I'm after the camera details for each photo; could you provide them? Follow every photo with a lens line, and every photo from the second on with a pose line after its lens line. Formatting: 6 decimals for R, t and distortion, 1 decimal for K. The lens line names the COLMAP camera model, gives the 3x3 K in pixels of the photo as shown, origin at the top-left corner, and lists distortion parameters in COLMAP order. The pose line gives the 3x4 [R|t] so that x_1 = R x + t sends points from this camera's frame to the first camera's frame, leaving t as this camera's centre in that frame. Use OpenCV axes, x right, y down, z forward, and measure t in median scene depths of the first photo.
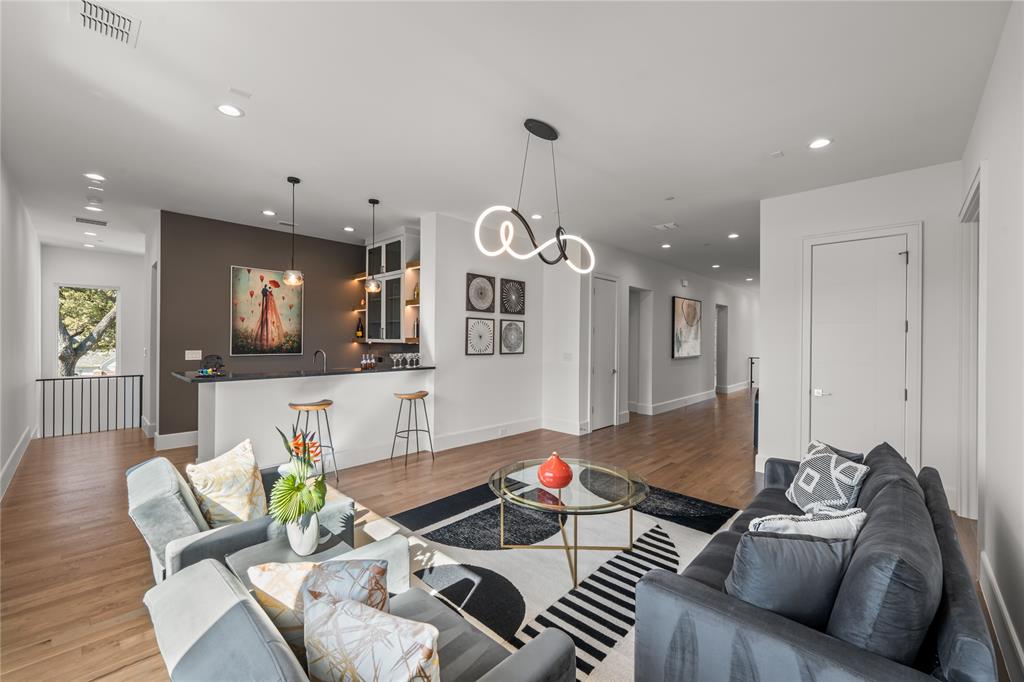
lens RADIAL K [[415.9, 0, 512.3], [0, 415.9, 340.4], [0, 0, 1]] dist [-0.000996, -0.000087]
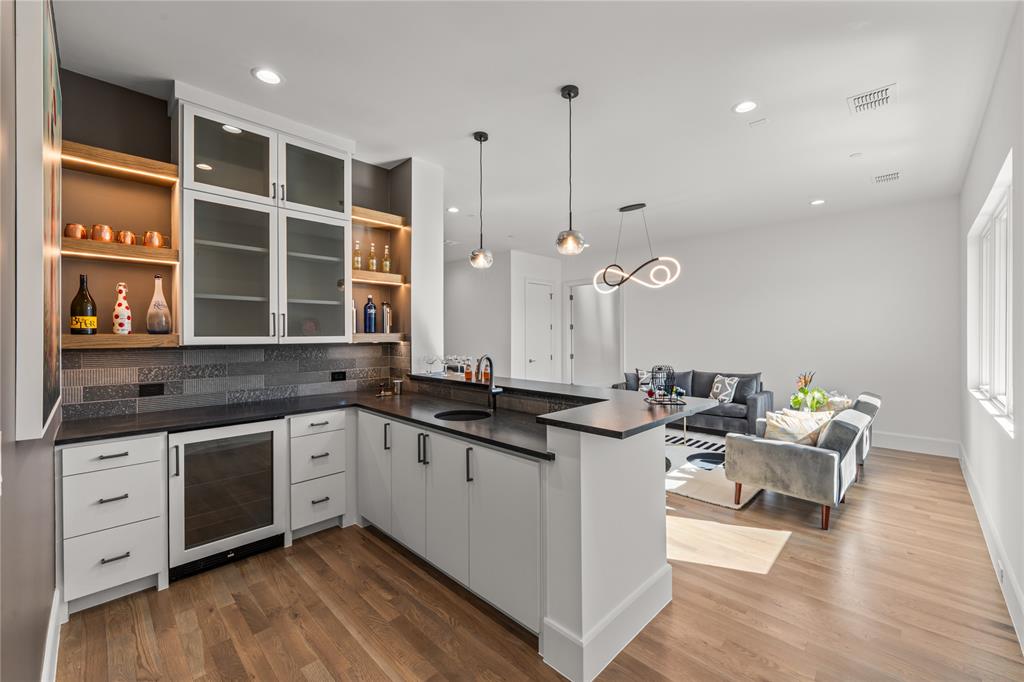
lens RADIAL K [[415.9, 0, 512.4], [0, 415.9, 337.3], [0, 0, 1]] dist [-0.000996, -0.000087]
pose [[0.015656, -0.011811, 0.999808, -1.858213], [0.003603, 0.999924, 0.011756, -0.017806], [-0.999871, 0.003418, 0.015698, 1.684421]]
